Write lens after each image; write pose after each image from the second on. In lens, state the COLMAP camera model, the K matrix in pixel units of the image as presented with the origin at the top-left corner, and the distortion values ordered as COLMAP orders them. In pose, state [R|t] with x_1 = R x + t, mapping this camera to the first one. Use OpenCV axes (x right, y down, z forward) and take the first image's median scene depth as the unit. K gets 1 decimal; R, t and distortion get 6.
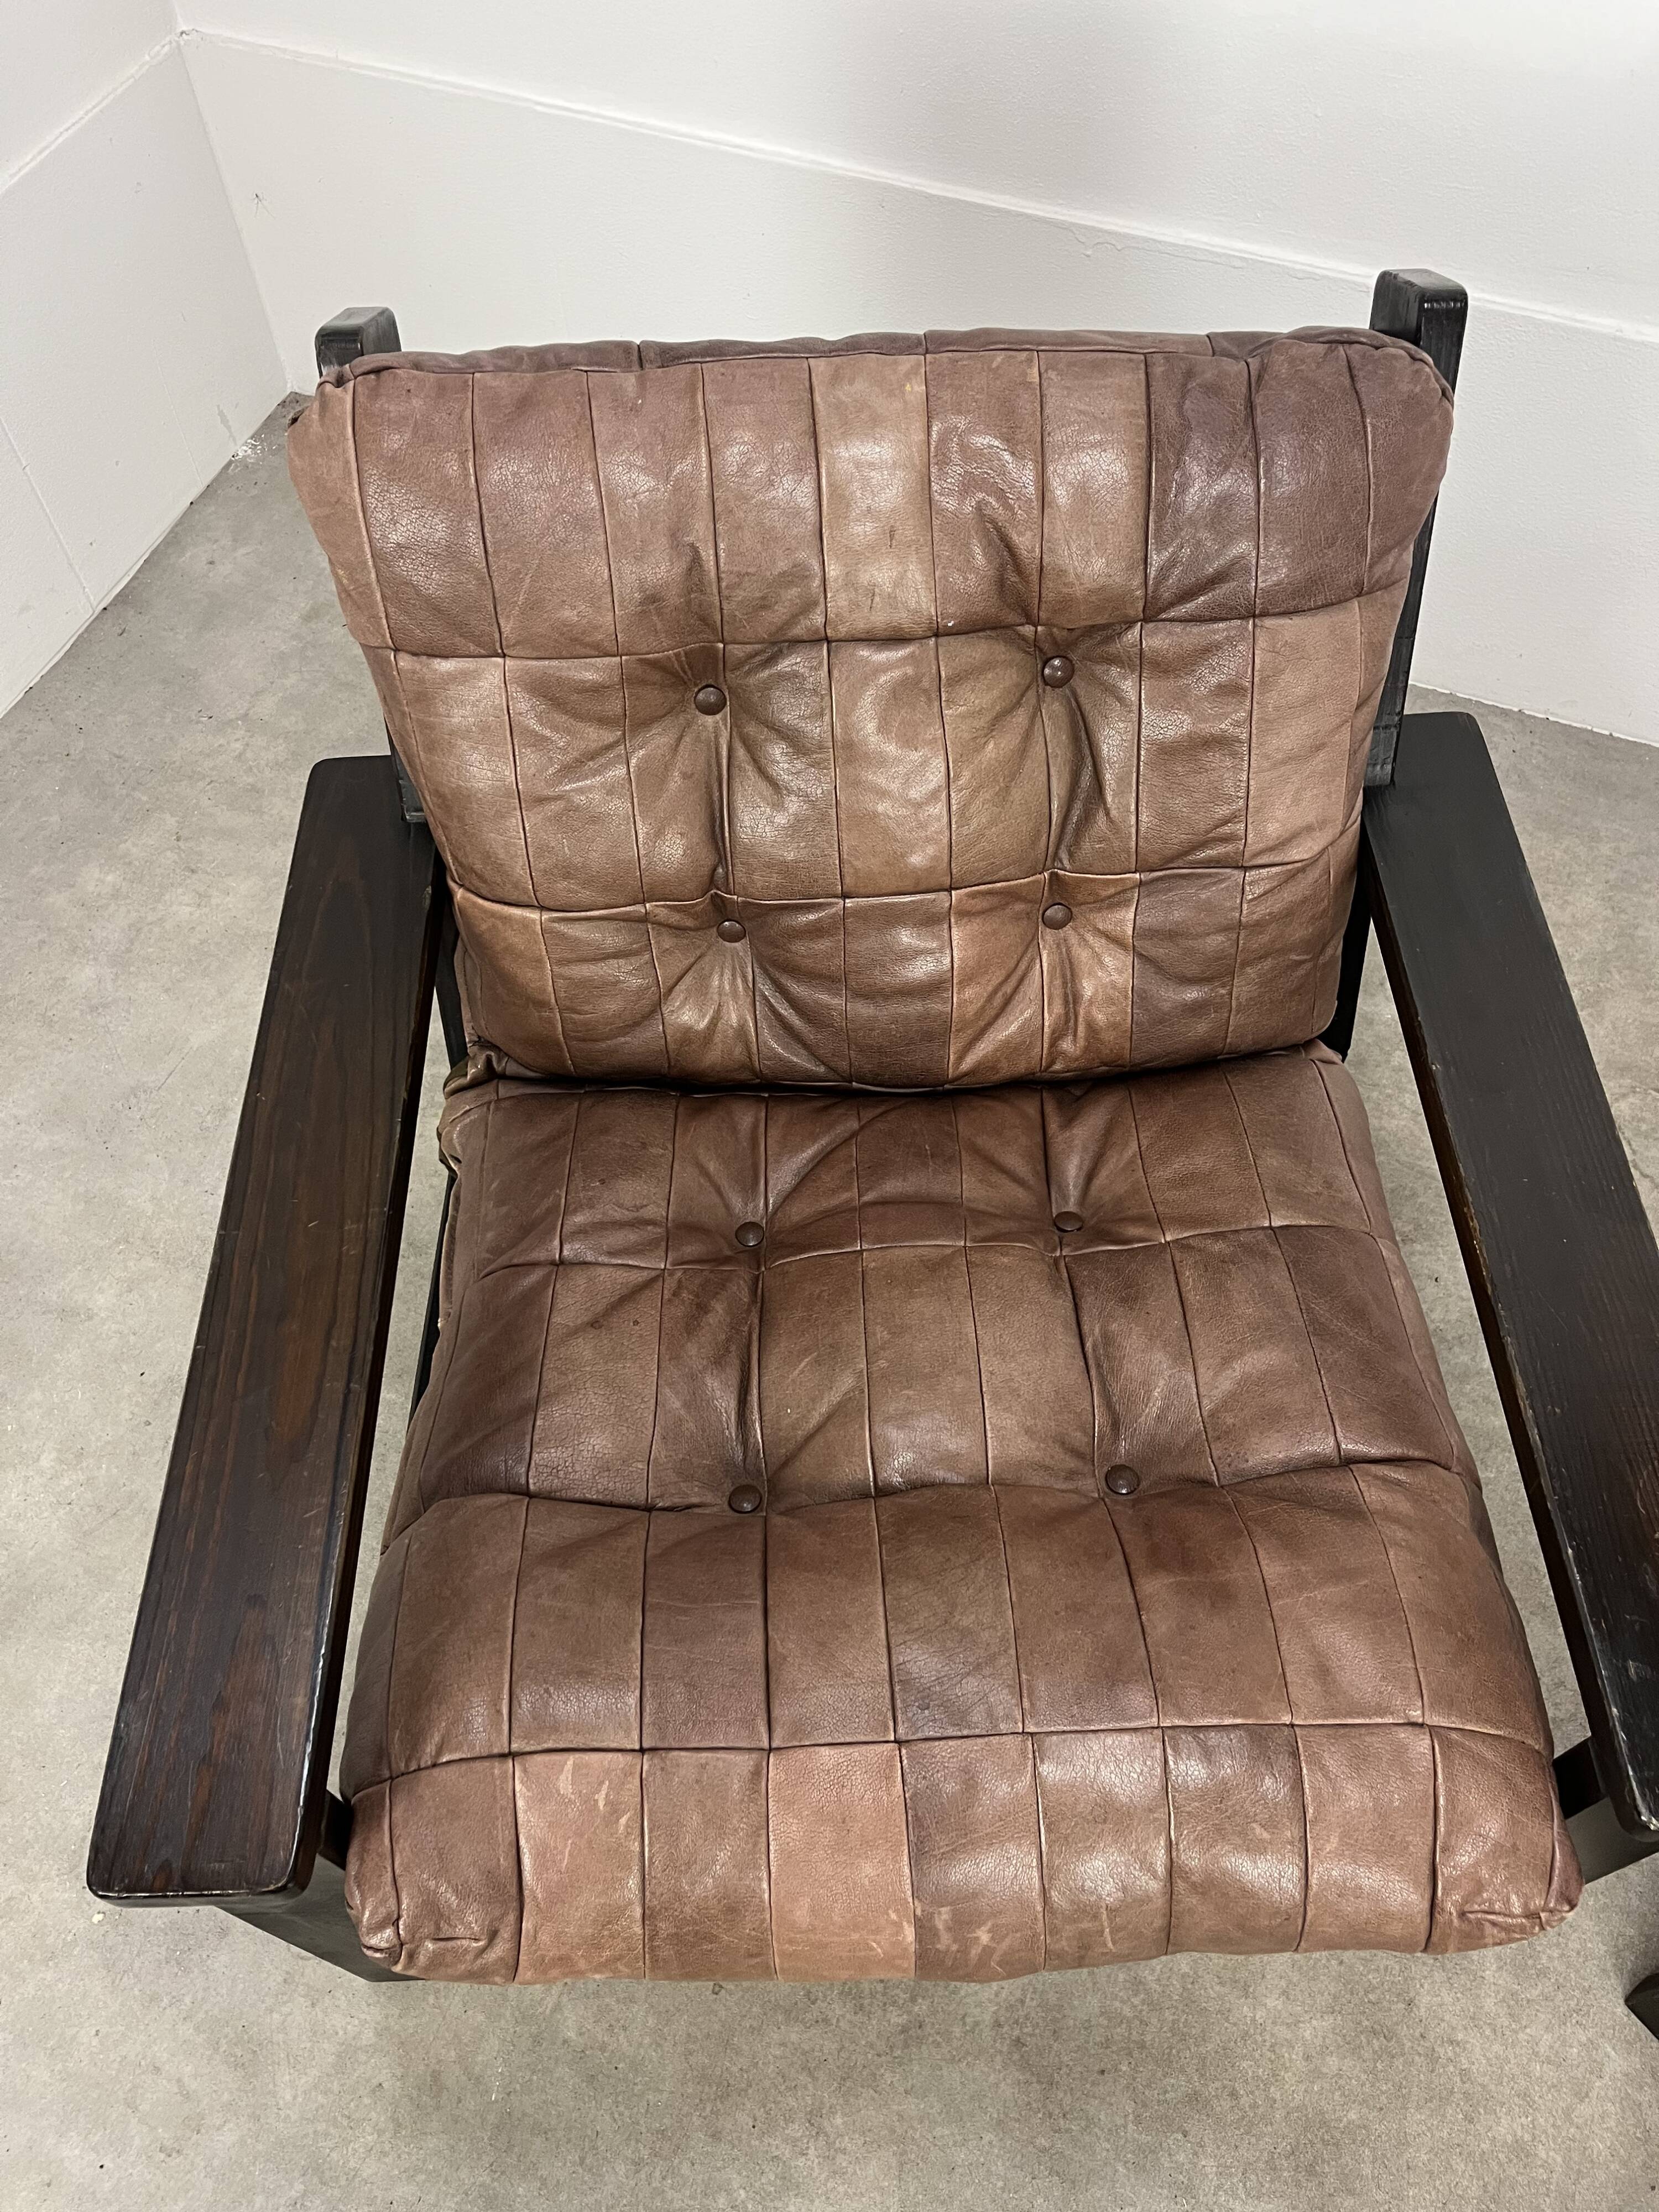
lens RADIAL K [[1684.3, 0, 835.6], [0, 1684.3, 1089.2], [0, 0, 1]] dist [0.093923, -0.133440]
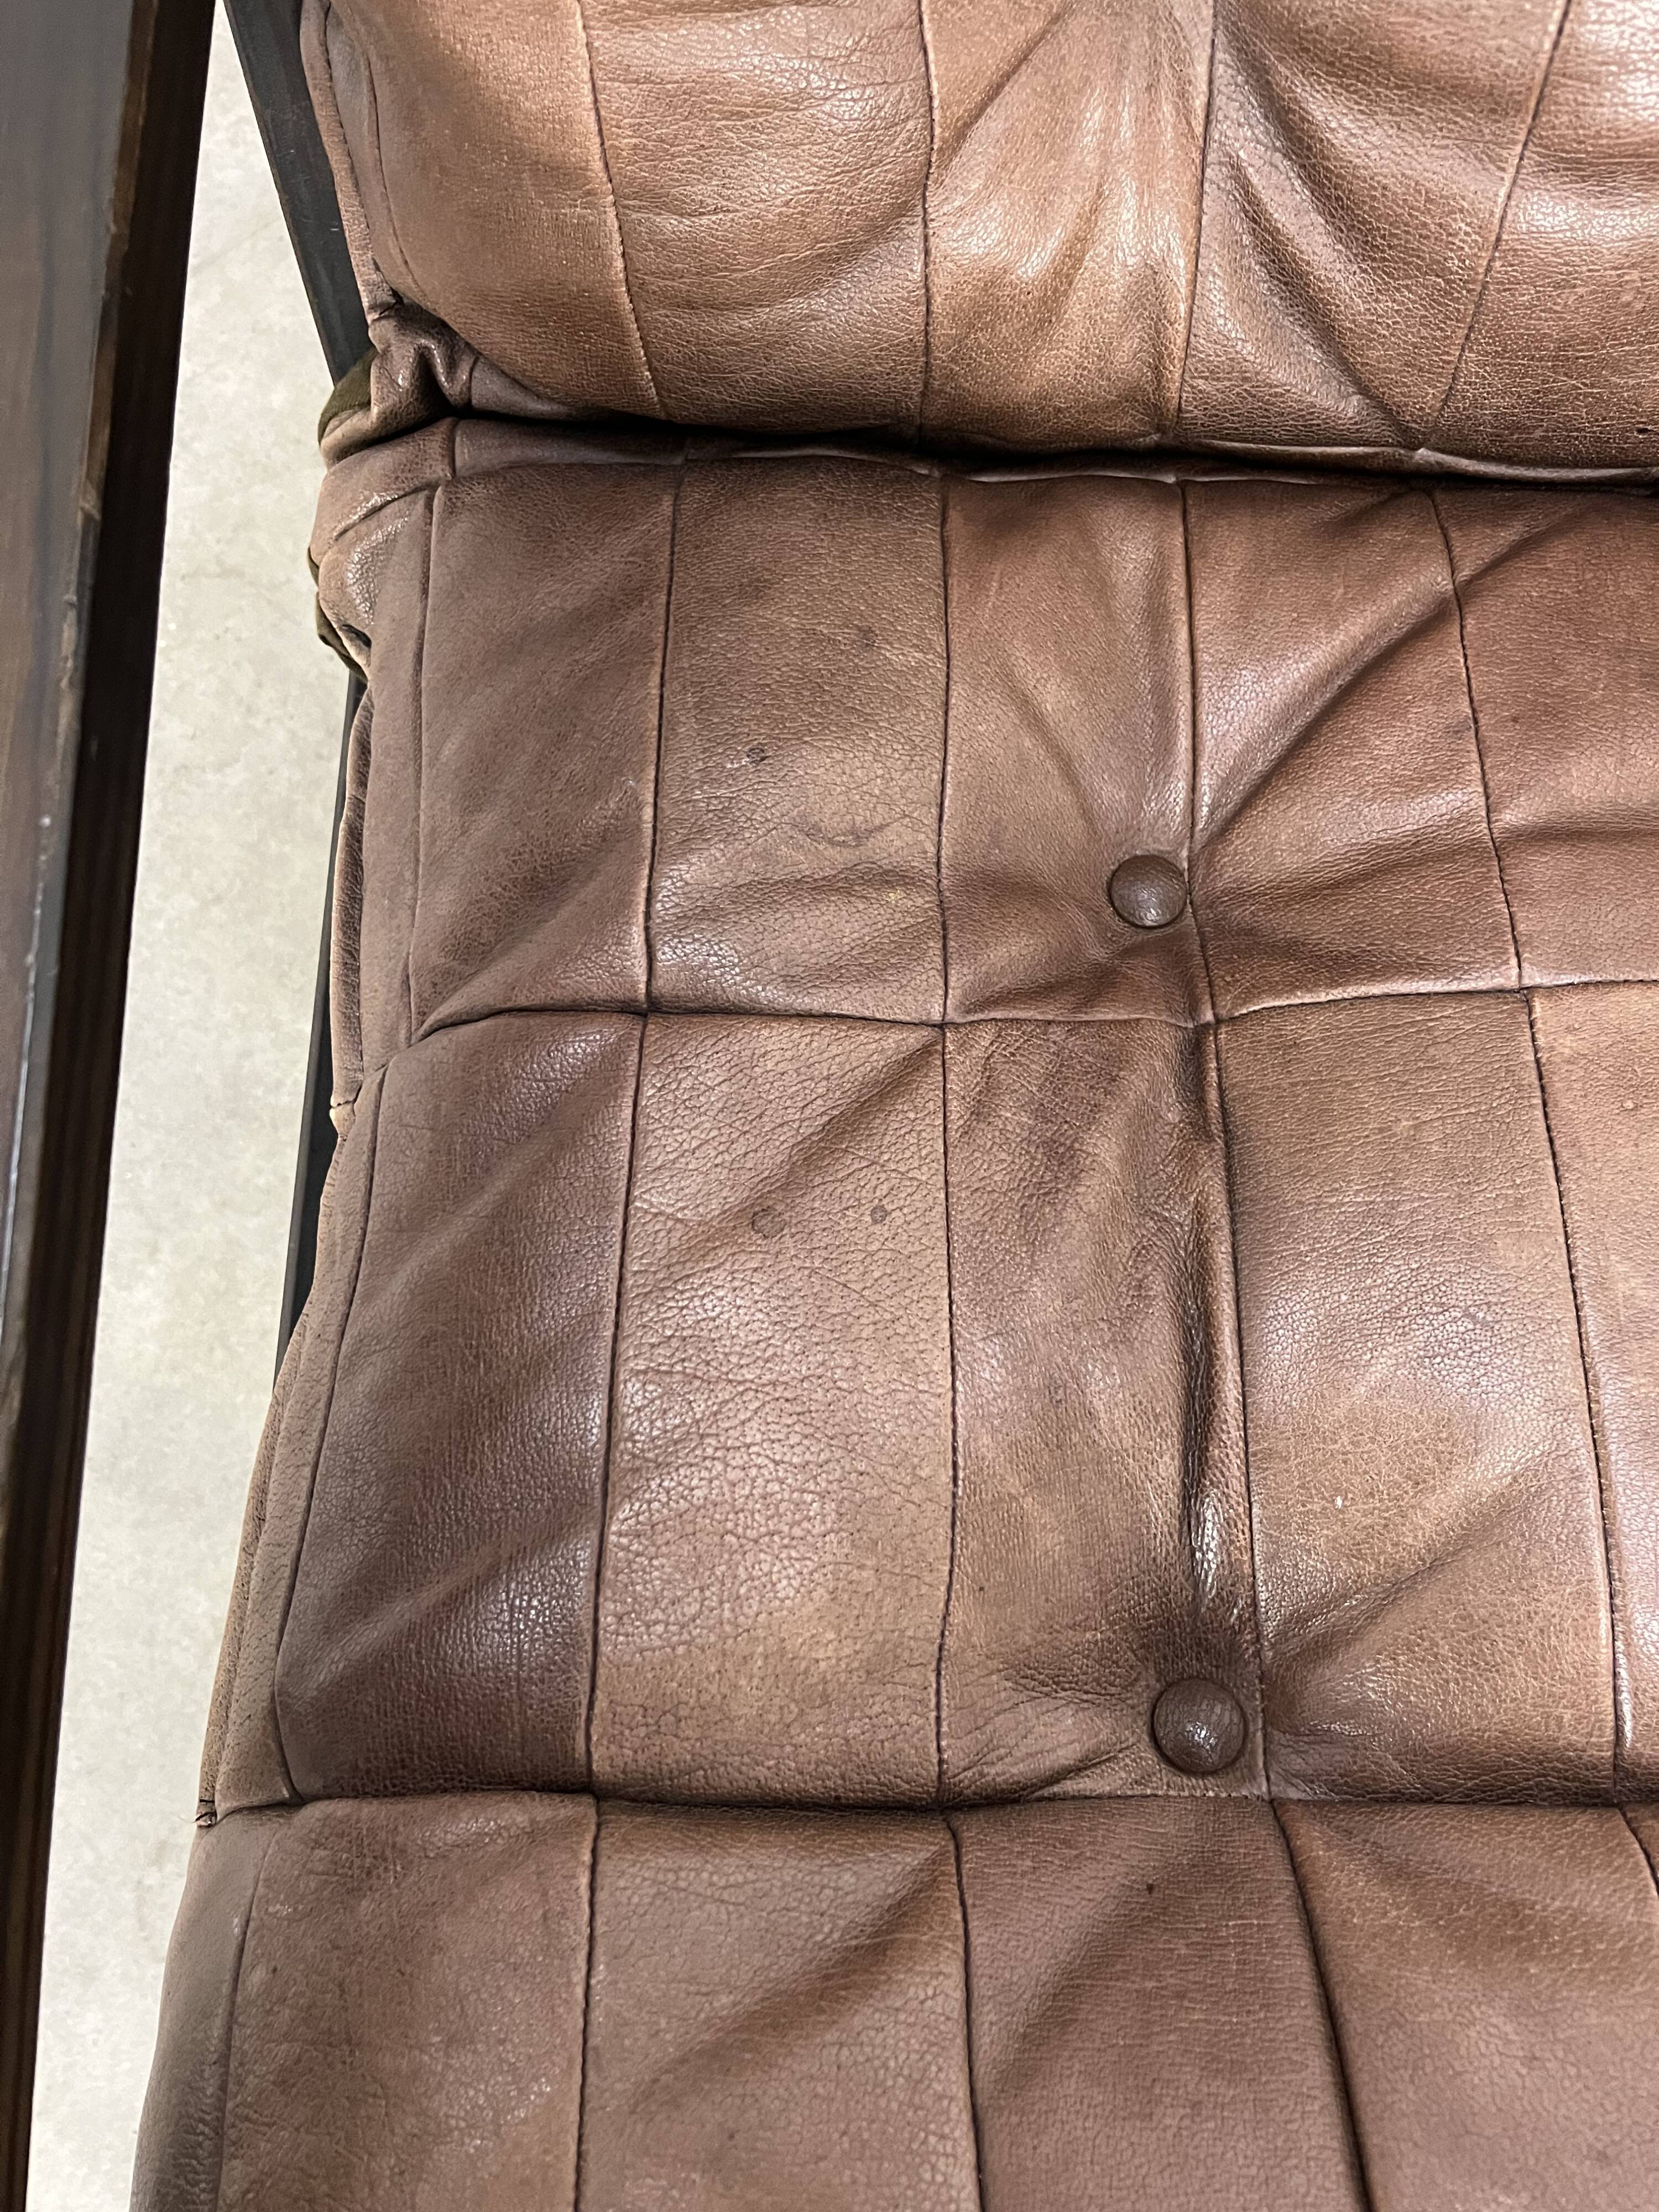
lens RADIAL K [[1690.5, 0, 823.9], [0, 1690.5, 1086.9], [0, 0, 1]] dist [0.047428, -0.065342]
pose [[0.999531, 0.025645, -0.016722, -0.114603], [-0.017454, 0.926067, 0.376956, -0.013236], [0.025153, -0.376487, 0.926080, 0.638078]]
